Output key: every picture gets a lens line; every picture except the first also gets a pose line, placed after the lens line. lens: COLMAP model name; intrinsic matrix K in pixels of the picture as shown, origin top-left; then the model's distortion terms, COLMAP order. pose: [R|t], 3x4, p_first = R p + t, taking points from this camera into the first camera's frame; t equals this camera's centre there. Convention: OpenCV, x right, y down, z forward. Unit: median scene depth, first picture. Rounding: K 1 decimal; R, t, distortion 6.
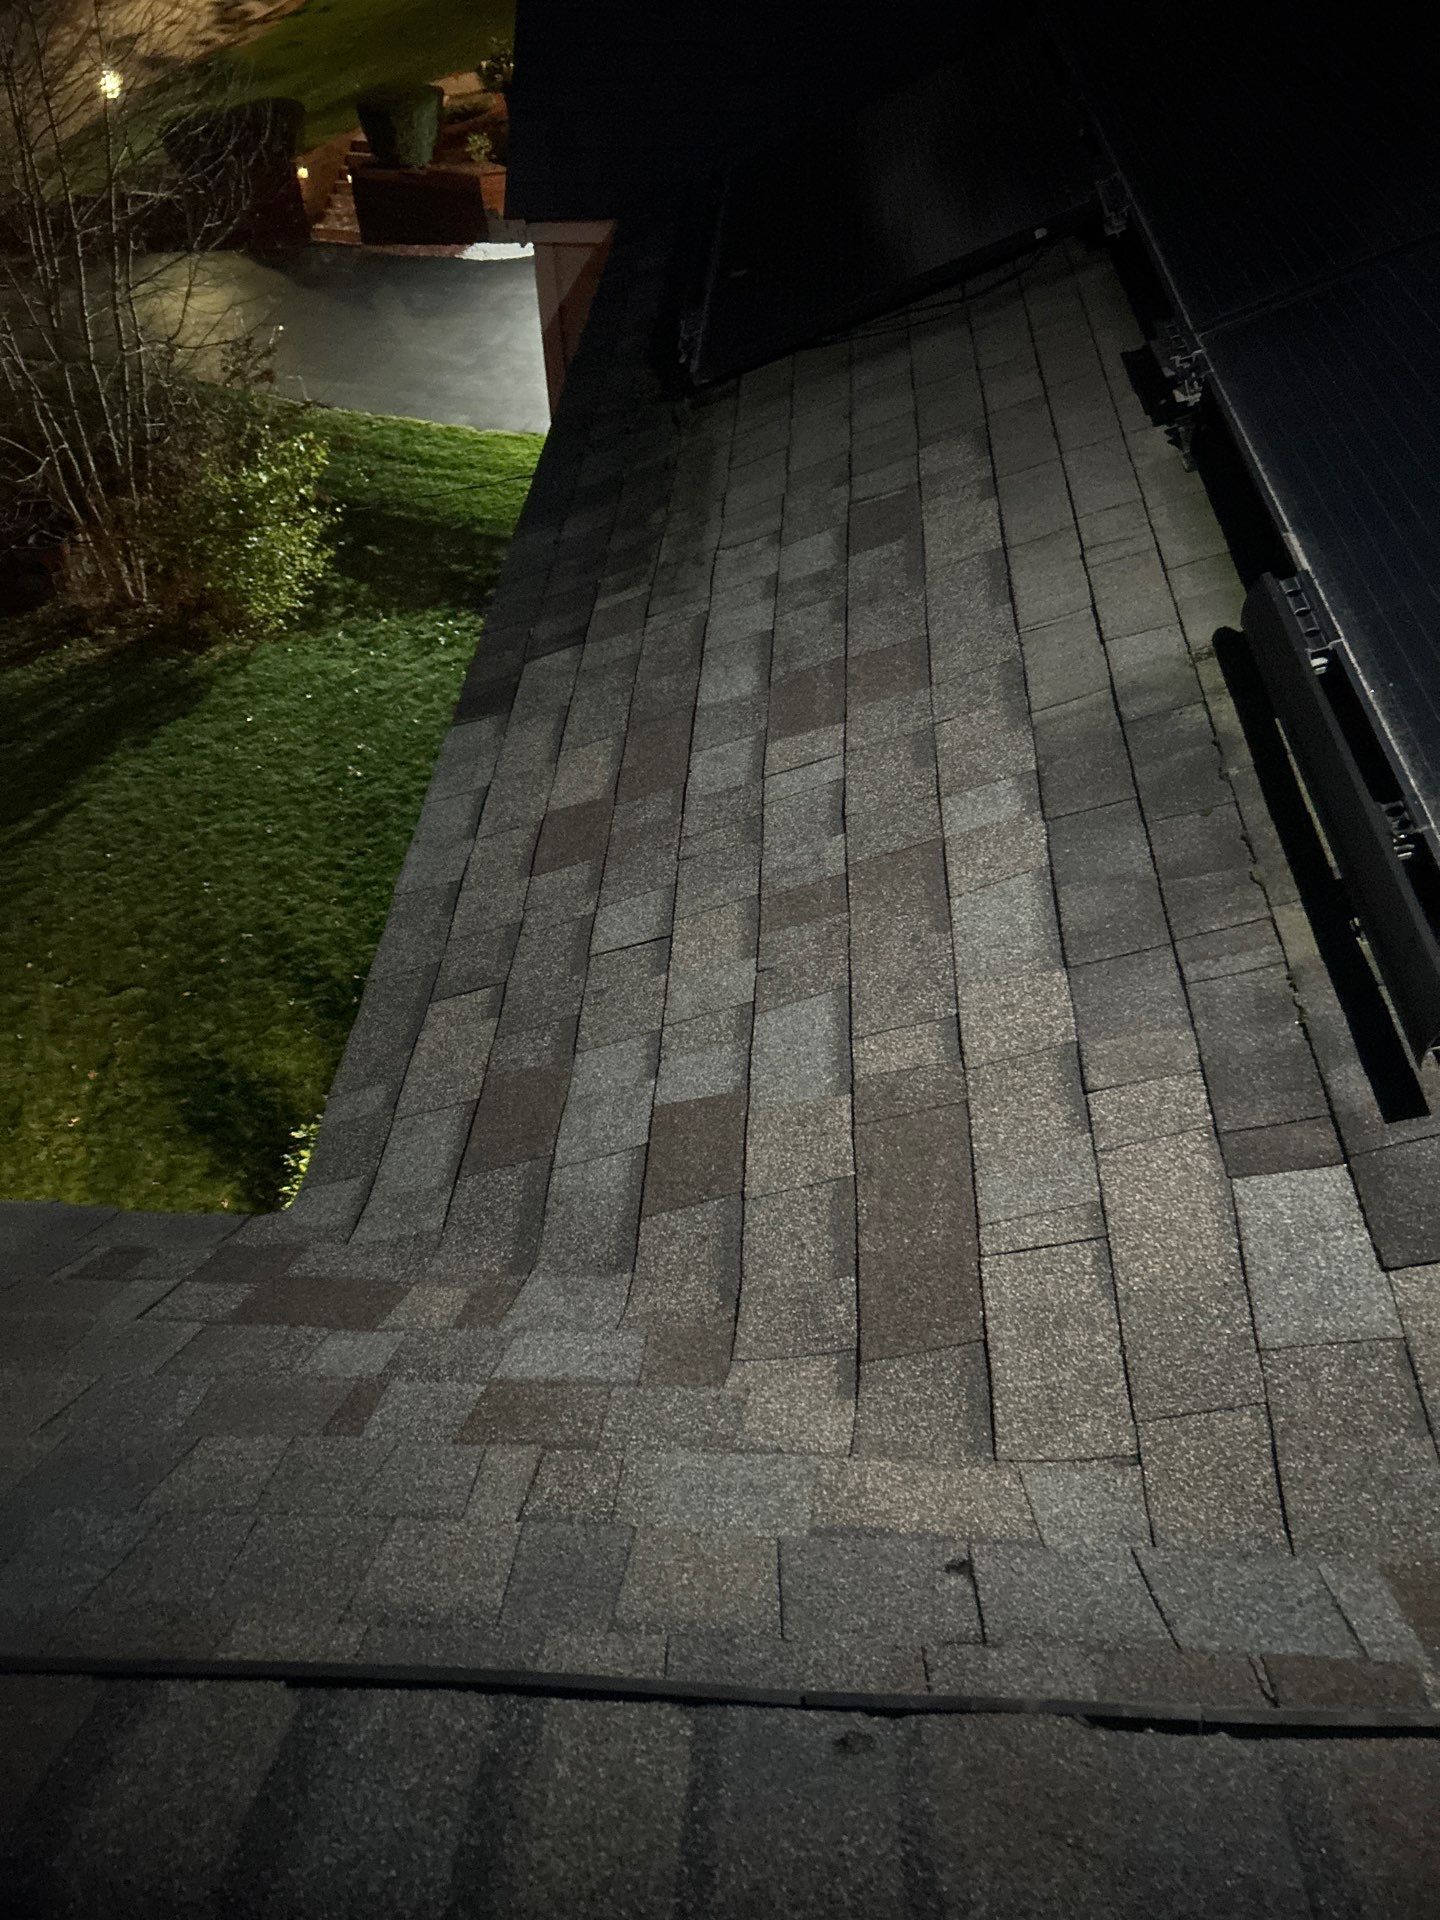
lens RADIAL K [[1416.8, 0, 726.0], [0, 1416.8, 954.6], [0, 0, 1]] dist [0.038371, -0.042615]
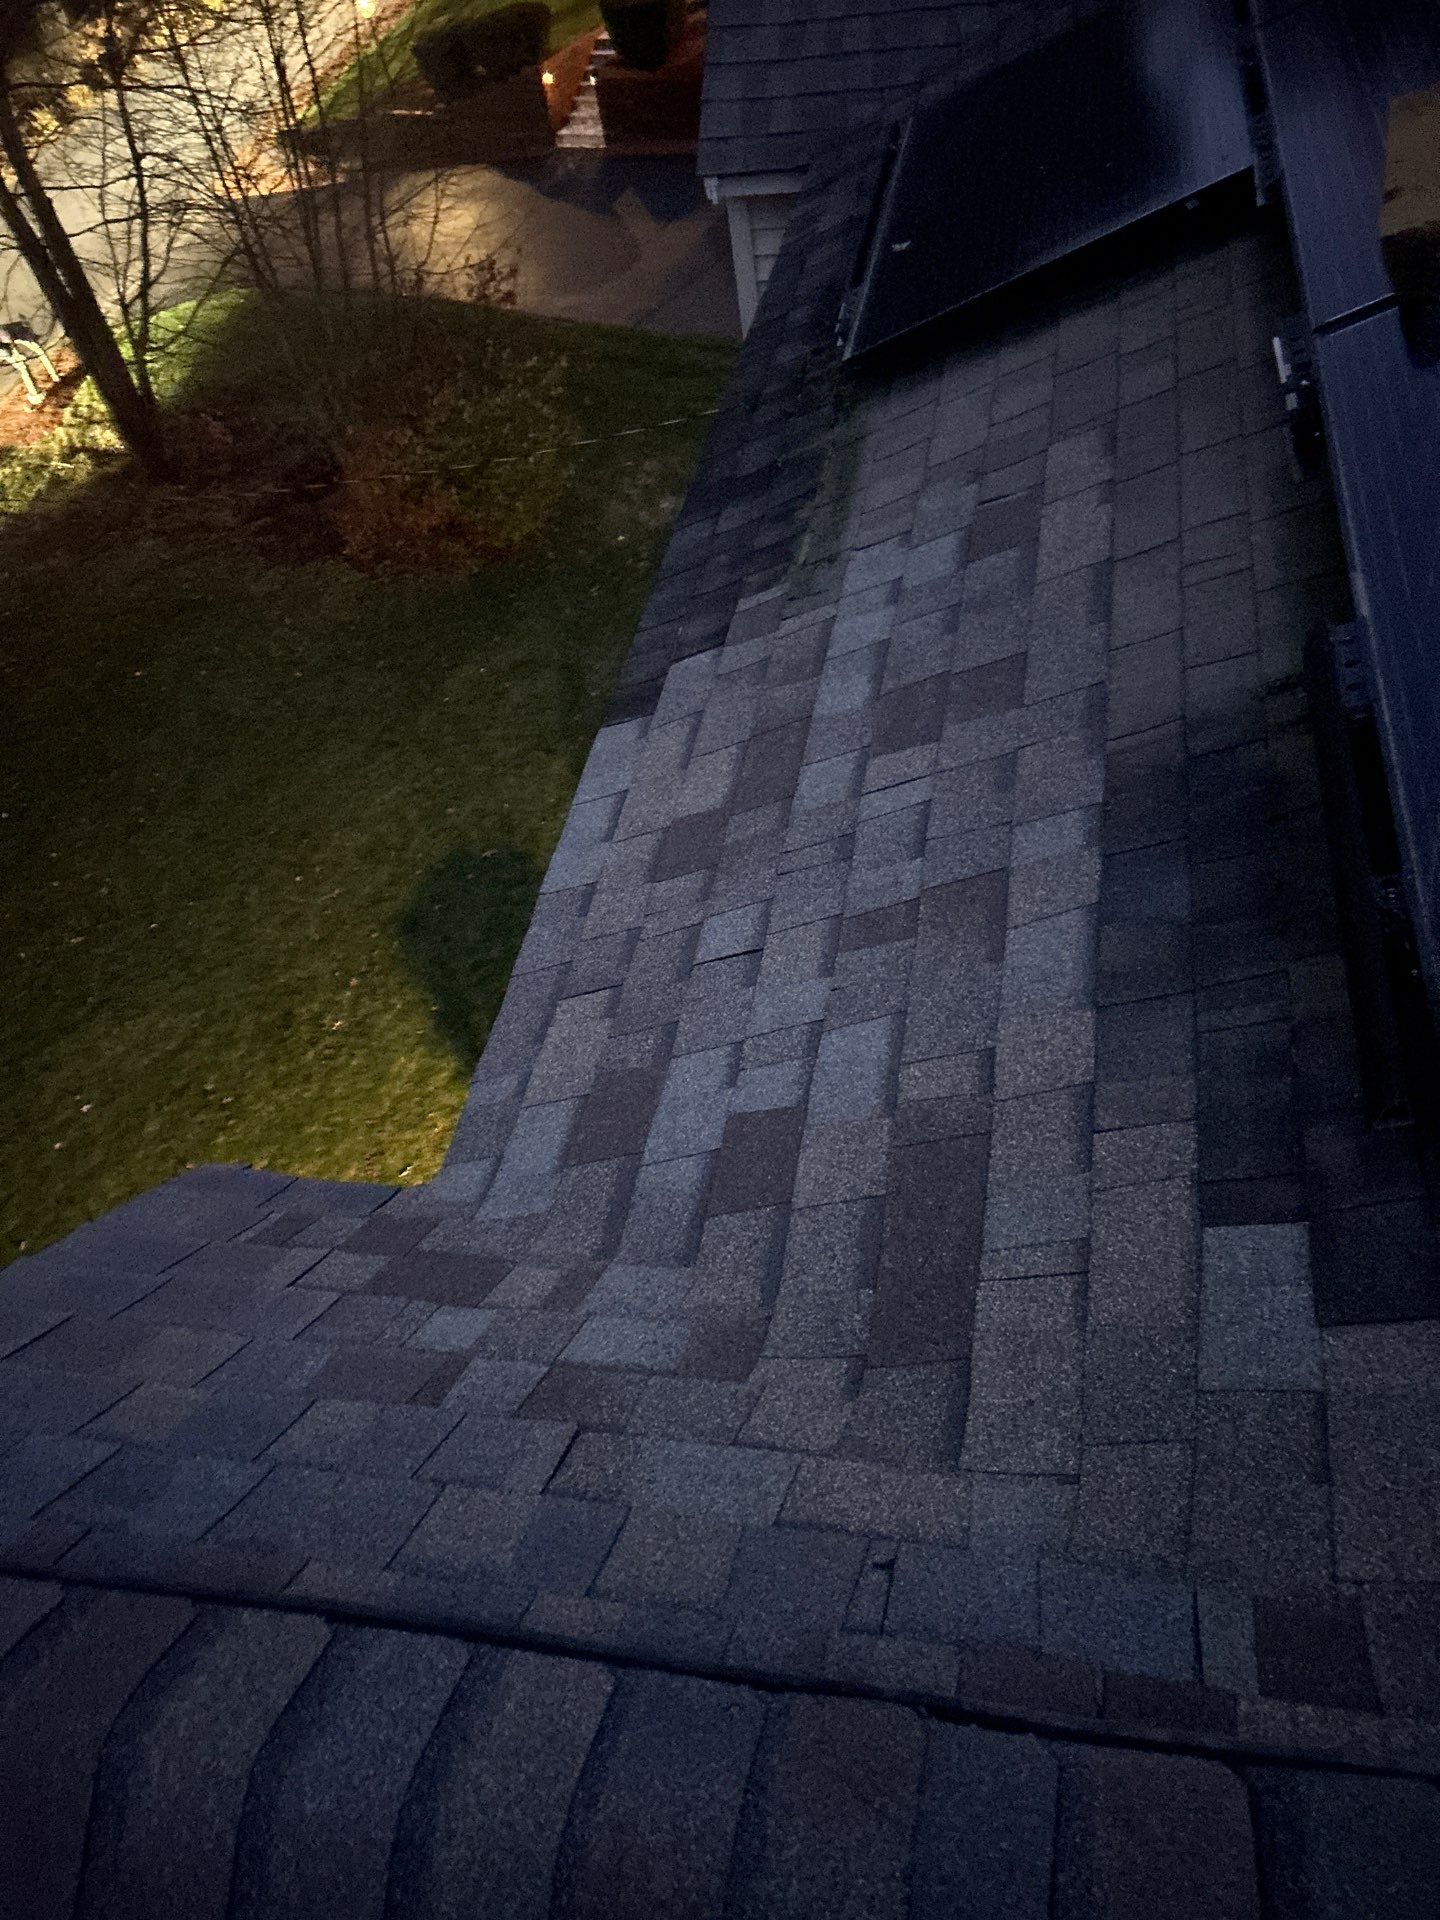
lens RADIAL K [[1416.8, 0, 721.8], [0, 1416.8, 951.2], [0, 0, 1]] dist [0.038371, -0.042615]
pose [[0.985156, 0.014937, -0.171013, 0.153028], [-0.003668, 0.997811, 0.066021, -0.110164], [0.171625, -0.064414, 0.983054, -0.111178]]
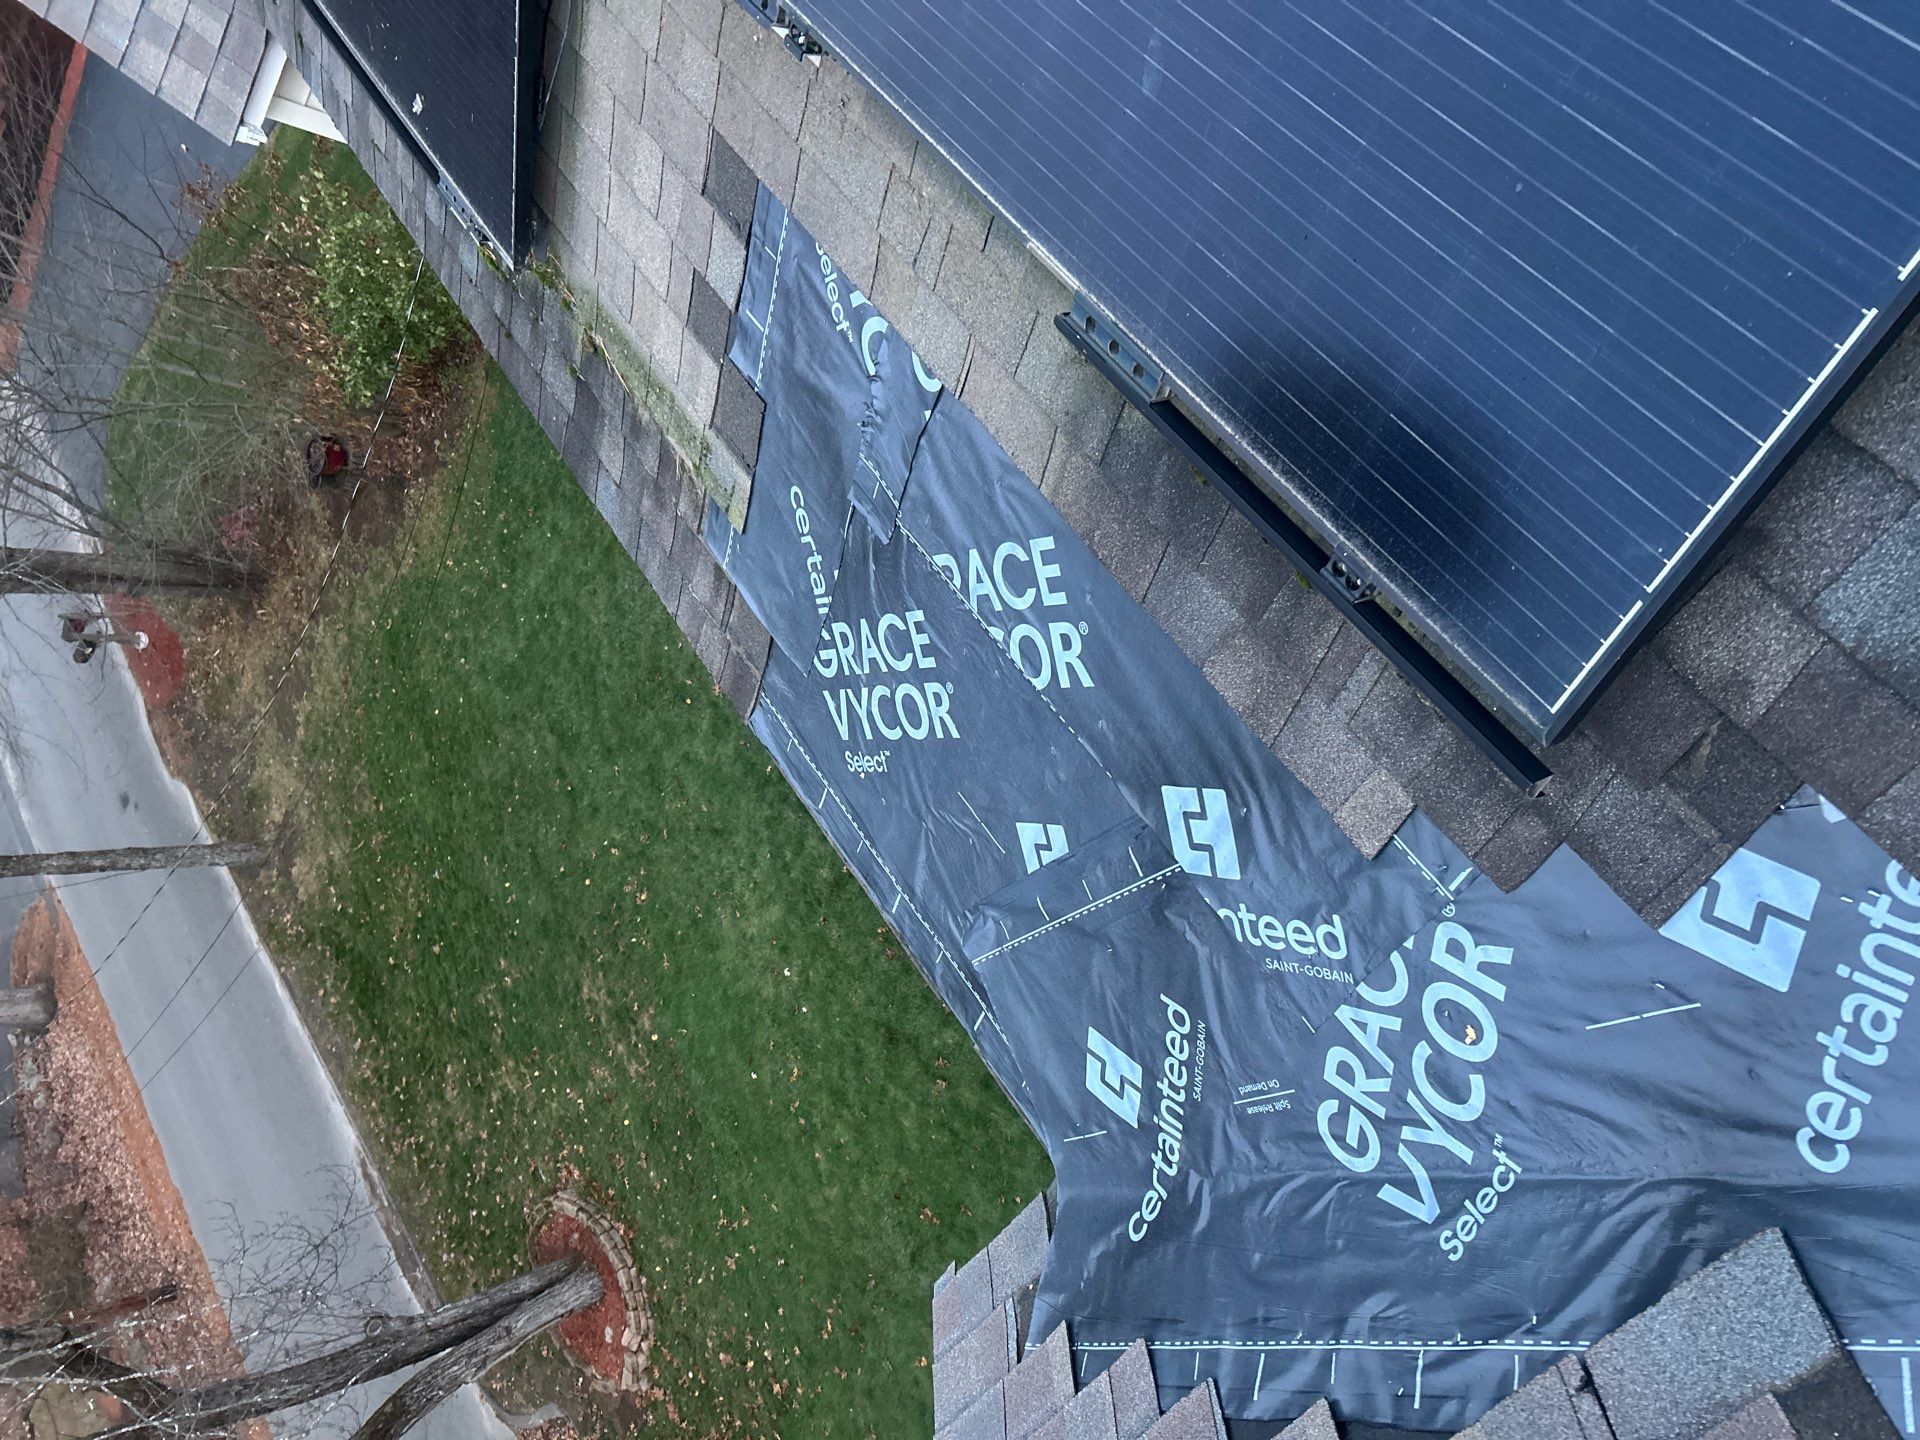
lens RADIAL K [[1416.8, 0, 957.3], [0, 1416.8, 730.2], [0, 0, 1]] dist [0.038371, -0.042615]
pose [[0.514523, -0.754545, -0.407342, 0.608137], [0.857134, 0.466003, 0.219459, -0.467628], [0.024231, -0.462064, 0.886516, 0.039146]]
